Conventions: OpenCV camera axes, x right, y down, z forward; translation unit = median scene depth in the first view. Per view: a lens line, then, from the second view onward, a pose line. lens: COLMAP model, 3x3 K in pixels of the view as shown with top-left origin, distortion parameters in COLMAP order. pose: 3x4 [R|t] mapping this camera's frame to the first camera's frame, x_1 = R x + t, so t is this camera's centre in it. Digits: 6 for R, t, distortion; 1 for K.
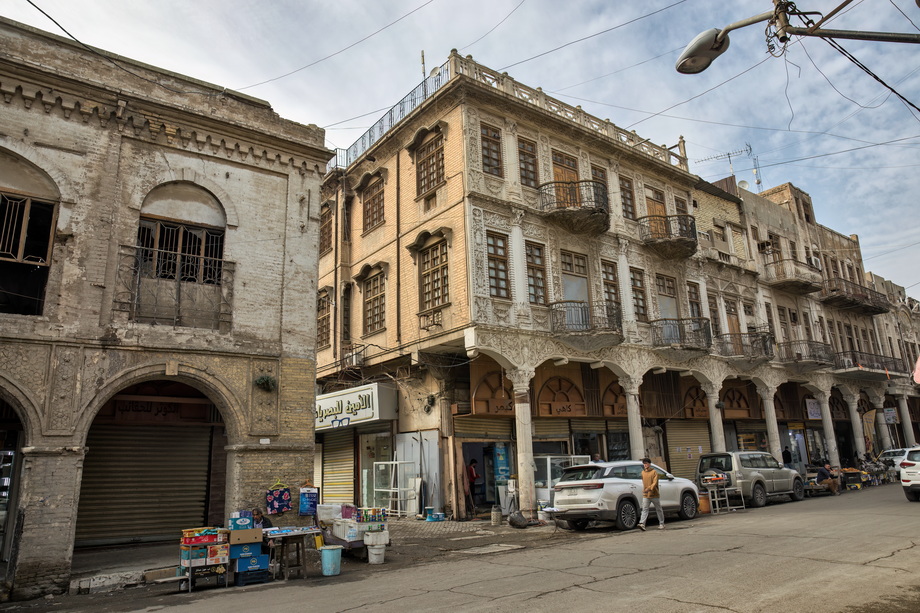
lens RADIAL K [[631.8, 0, 460.0], [0, 631.8, 306.5], [0, 0, 1]] dist [-0.107016, 0.090721]
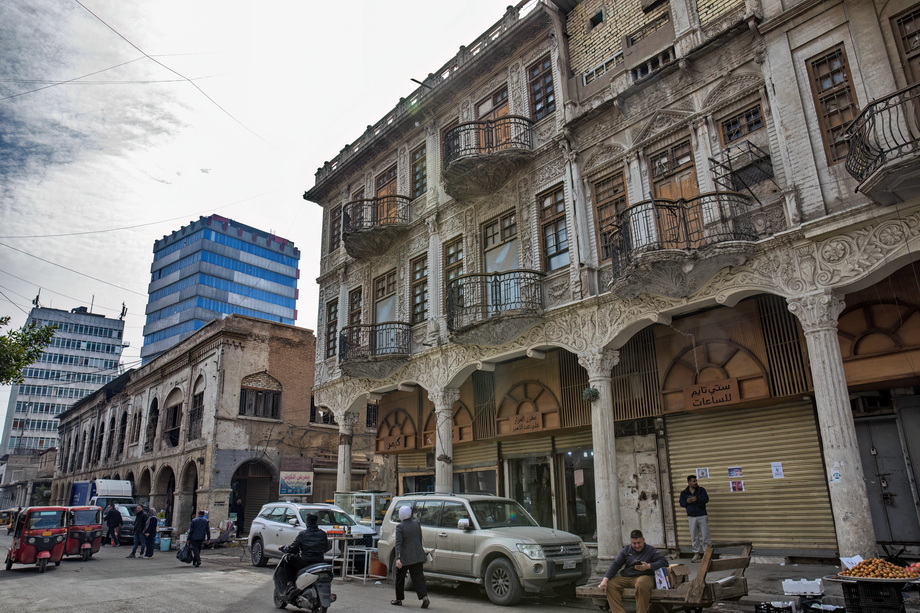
lens RADIAL K [[631.8, 0, 460.0], [0, 631.8, 306.5], [0, 0, 1]] dist [-0.107016, 0.090721]
pose [[0.041703, -0.250247, -0.967283, 0.993554], [0.284617, 0.930989, -0.228586, 0.188562], [0.957734, -0.265773, 0.110050, 0.912906]]
